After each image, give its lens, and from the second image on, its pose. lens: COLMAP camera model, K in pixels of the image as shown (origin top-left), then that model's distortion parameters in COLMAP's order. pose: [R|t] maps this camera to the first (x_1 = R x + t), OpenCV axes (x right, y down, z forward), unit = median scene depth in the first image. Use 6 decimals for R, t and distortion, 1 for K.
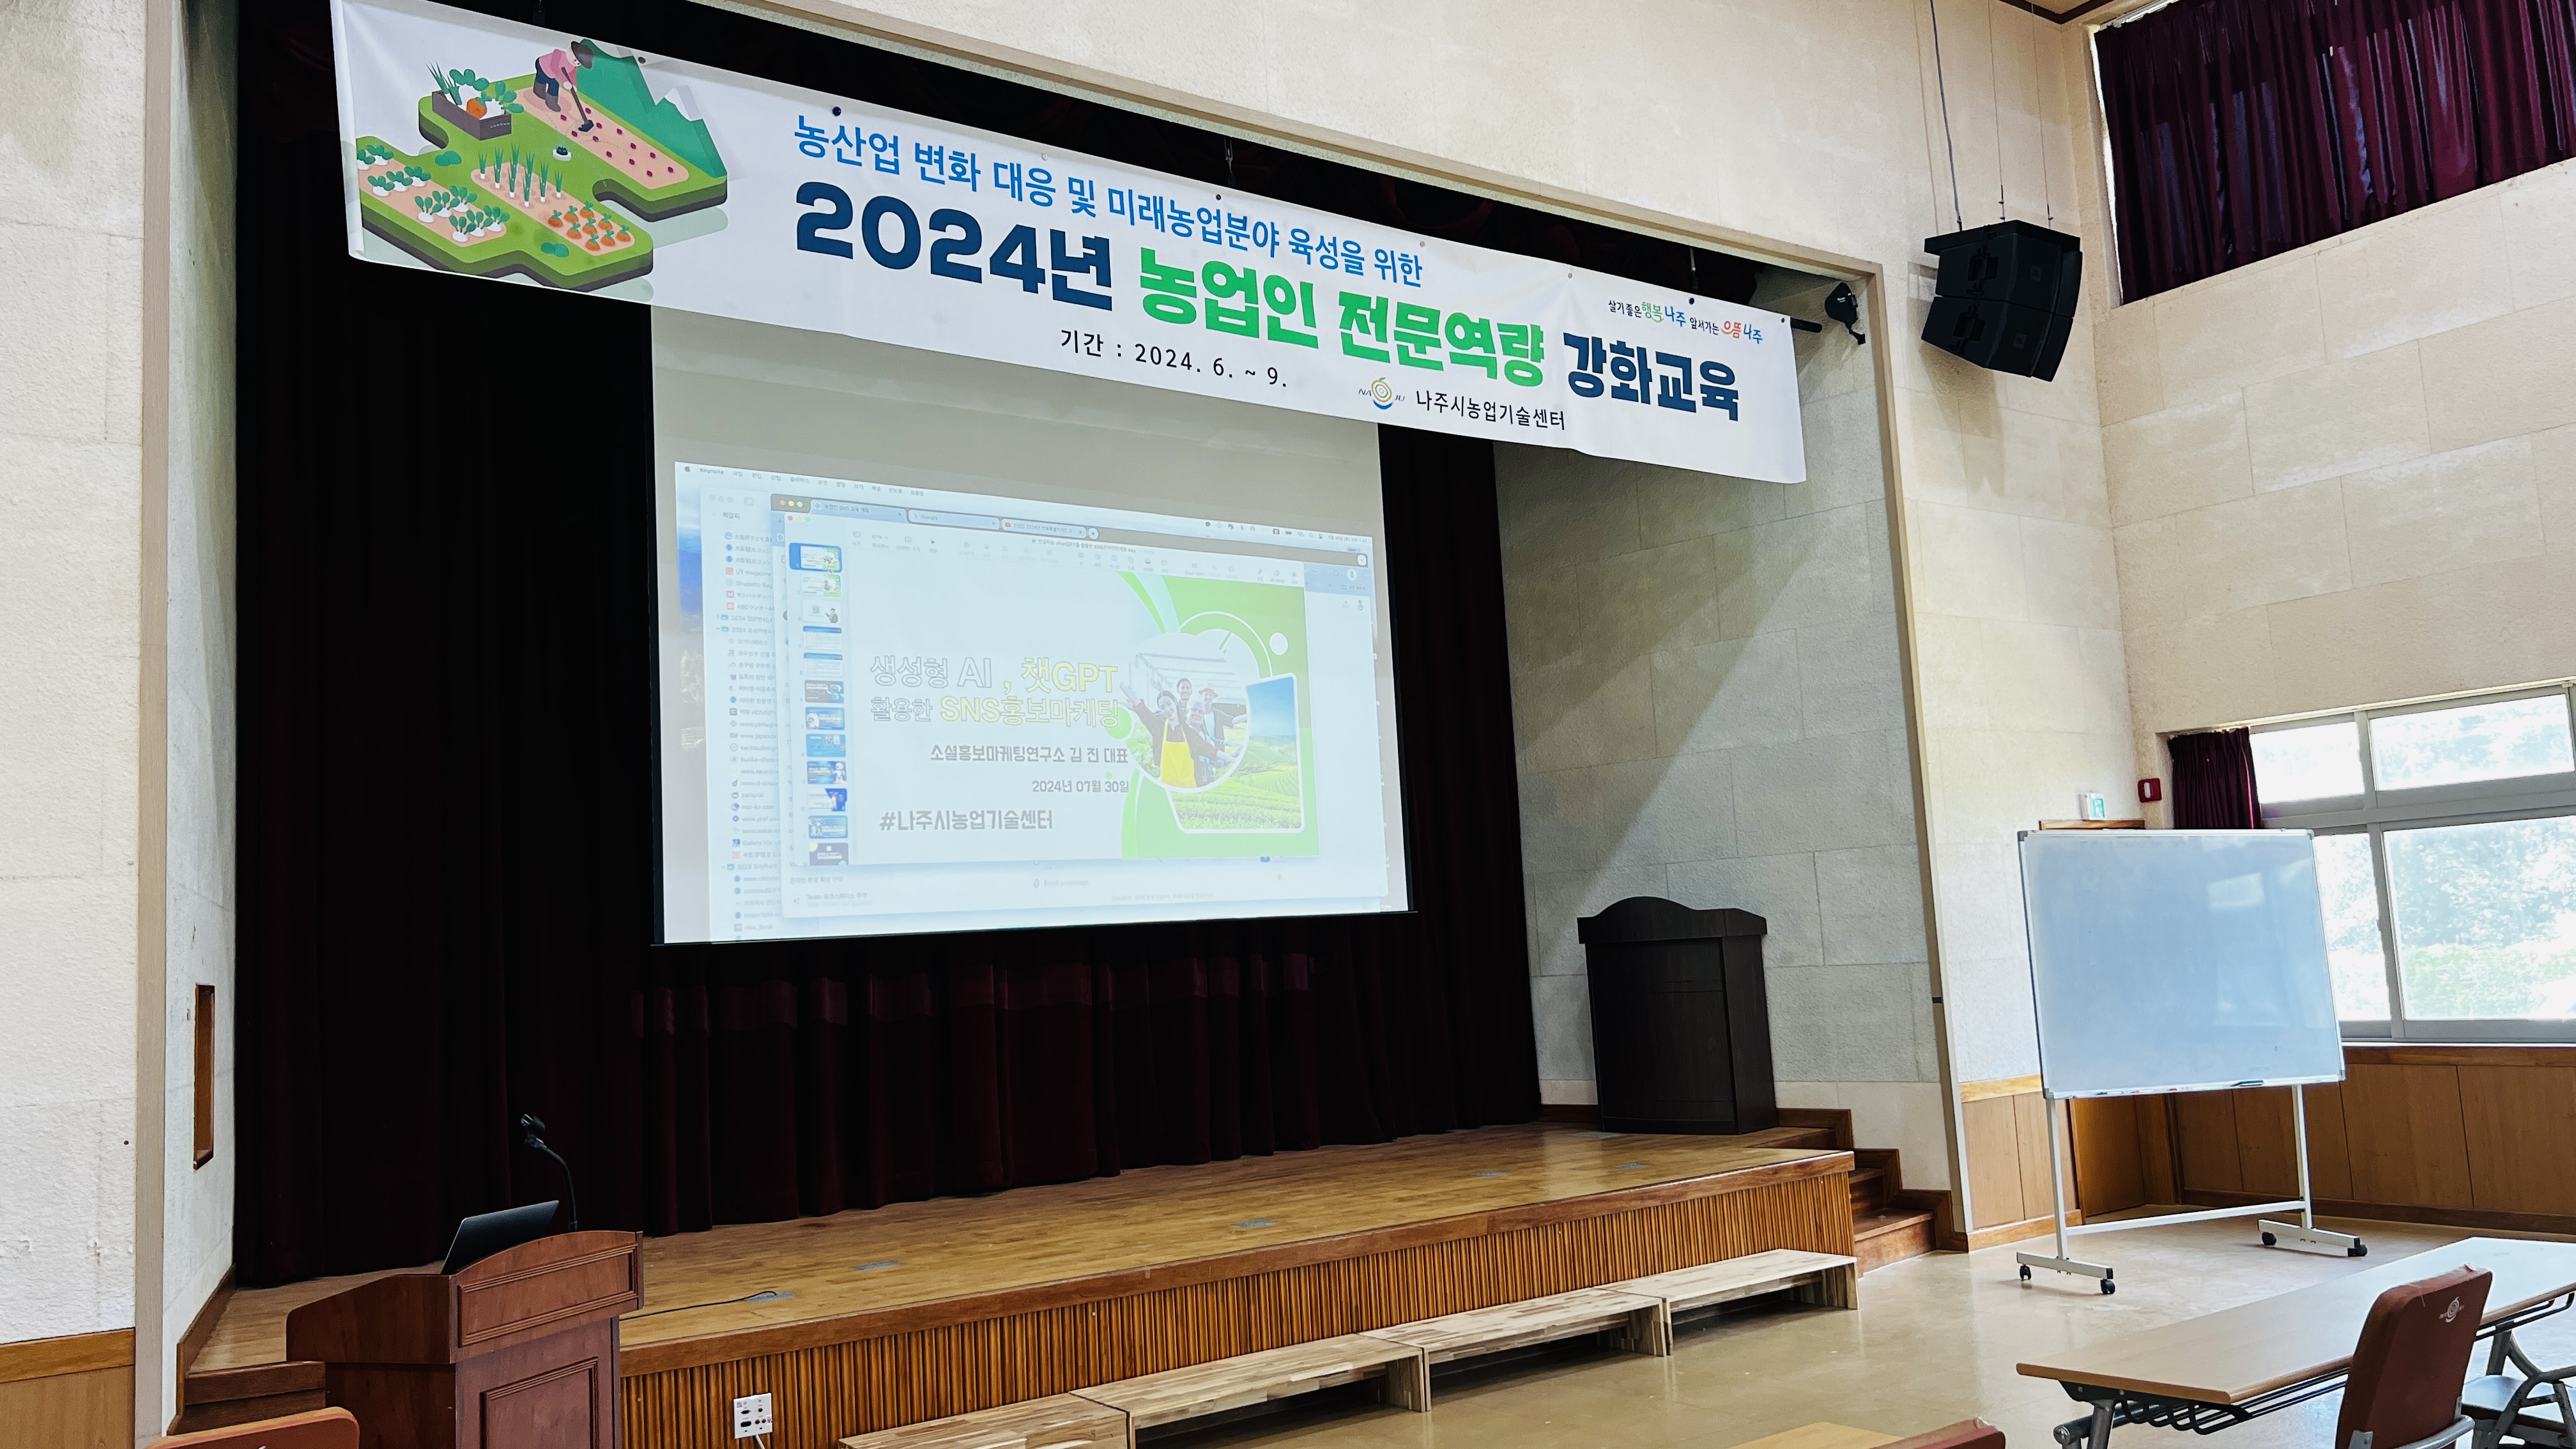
lens RADIAL K [[1999.4, 0, 1277.3], [0, 1999.4, 810.5], [0, 0, 1]] dist [0.088382, -0.003927]
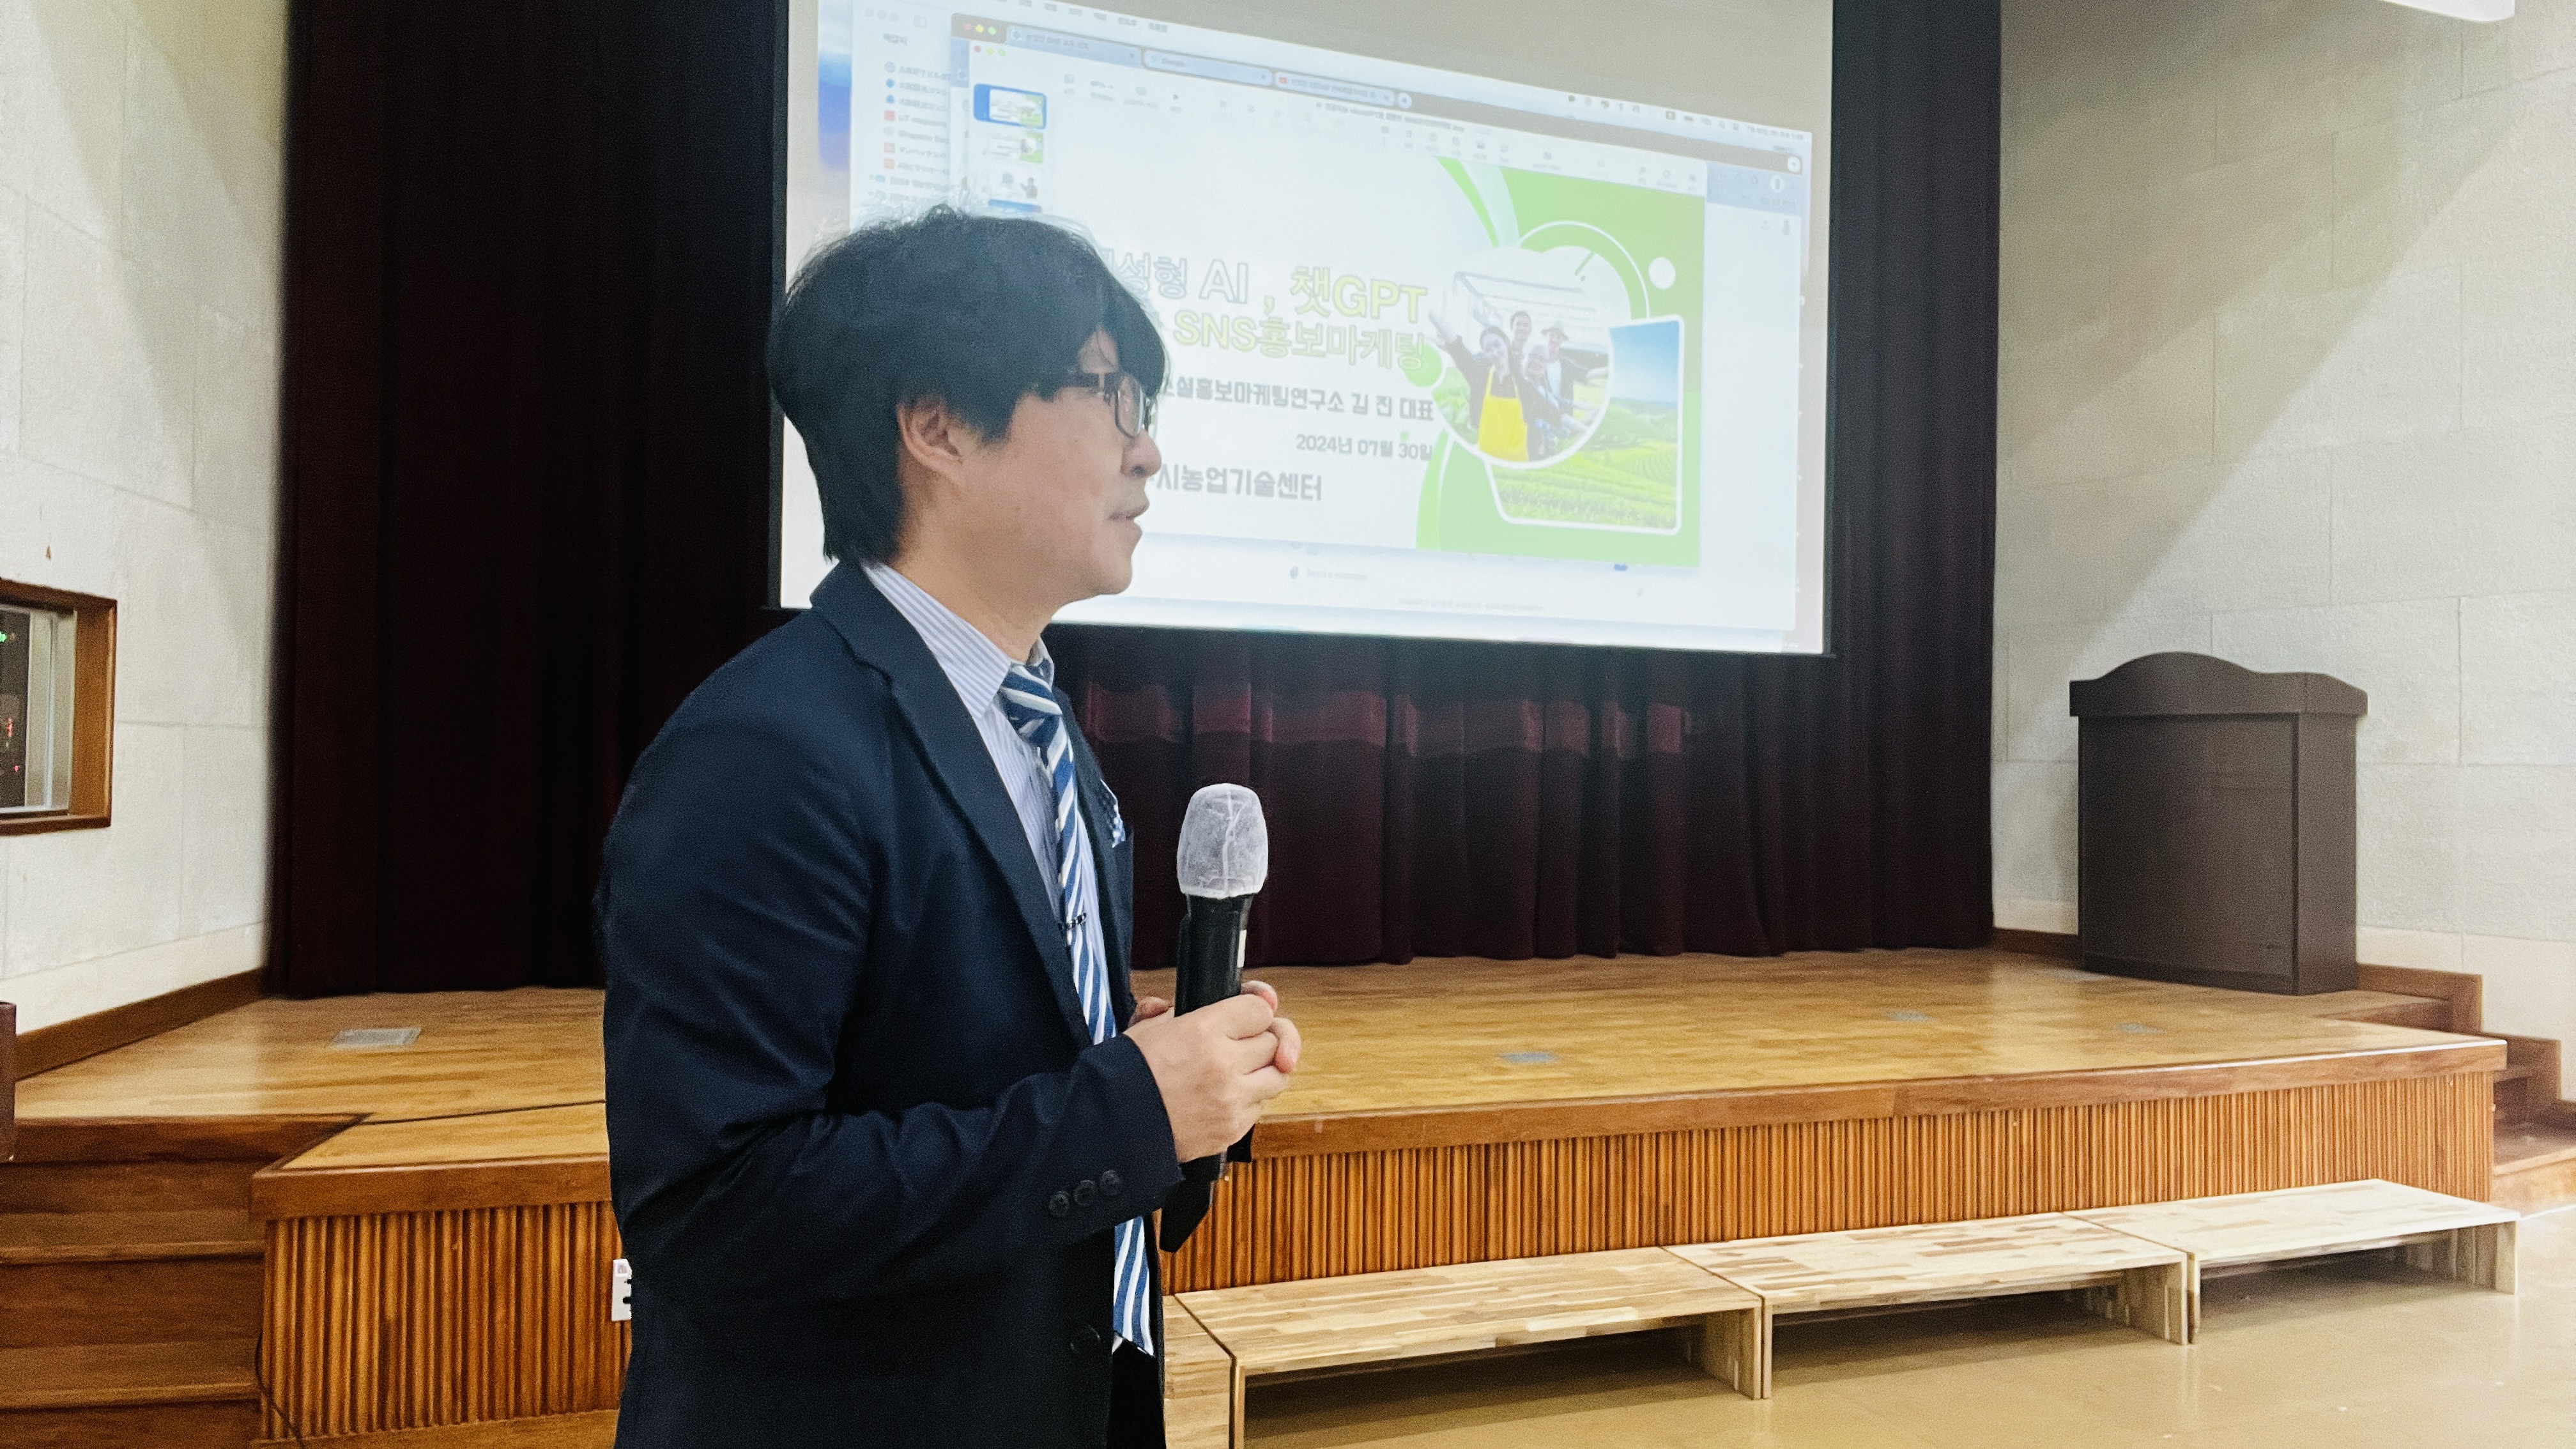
lens RADIAL K [[1811.3, 0, 1241.2], [0, 1811.3, 743.1], [0, 0, 1]] dist [0.100139, -0.110685]
pose [[0.963639, 0.067735, -0.258480, 0.039303], [-0.049658, 0.995883, 0.075841, 0.047694], [0.262553, -0.060248, 0.963035, 0.320943]]
